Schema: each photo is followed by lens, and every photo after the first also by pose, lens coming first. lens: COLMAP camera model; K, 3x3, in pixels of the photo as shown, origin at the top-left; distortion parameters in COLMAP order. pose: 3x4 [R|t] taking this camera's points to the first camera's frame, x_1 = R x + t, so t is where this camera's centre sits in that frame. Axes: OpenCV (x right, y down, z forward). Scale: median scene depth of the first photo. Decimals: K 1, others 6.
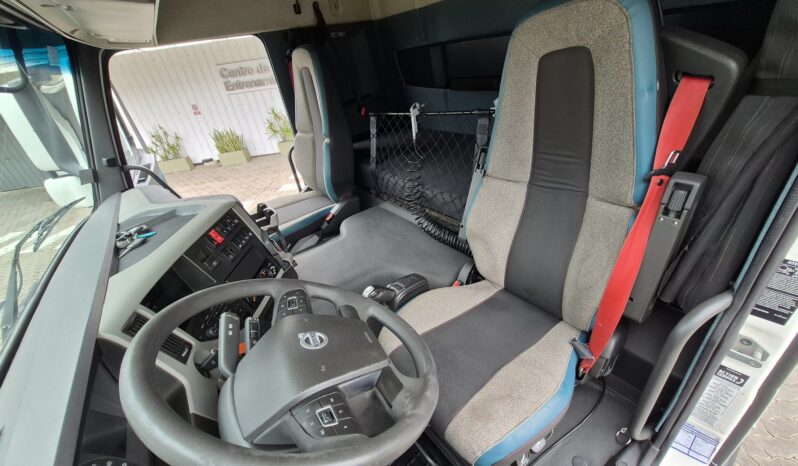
lens RADIAL K [[309.0, 0, 399.0], [0, 309.0, 233.0], [0, 0, 1]] dist [-0.001000, -0.000280]
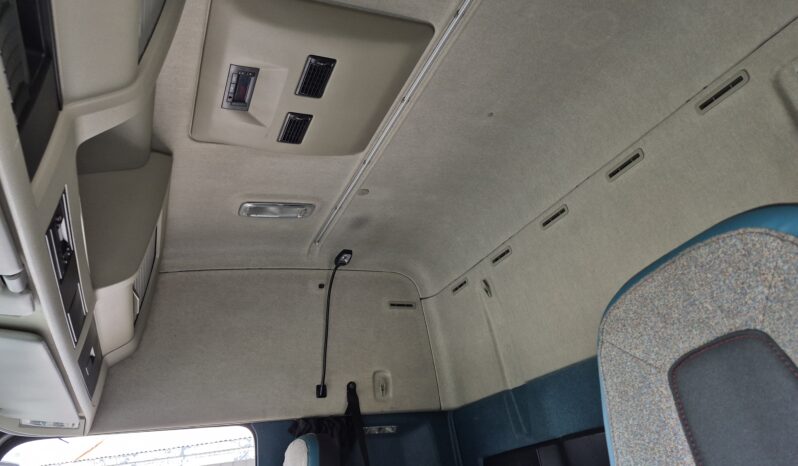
lens RADIAL K [[565.3, 0, 398.5], [0, 565.3, 249.7], [0, 0, 1]] dist [0.064633, -0.073510]
pose [[0.977413, -0.056711, -0.203586, 0.122563], [-0.128782, 0.603979, -0.786527, 0.007164], [0.167566, 0.794980, 0.583034, 0.154290]]
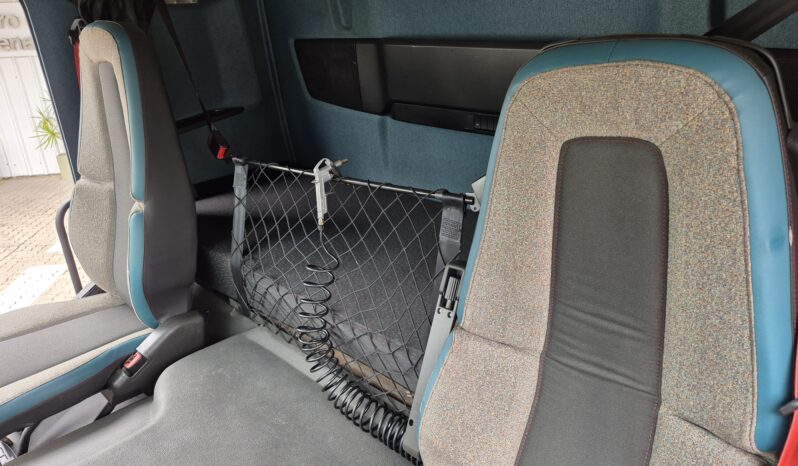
lens RADIAL K [[565.3, 0, 398.5], [0, 565.3, 249.7], [0, 0, 1]] dist [0.064633, -0.073510]
pose [[0.983191, 0.039728, 0.178204, 0.011505], [-0.011704, 0.987746, -0.155629, -0.114326], [-0.182203, 0.150928, 0.971608, 0.074821]]
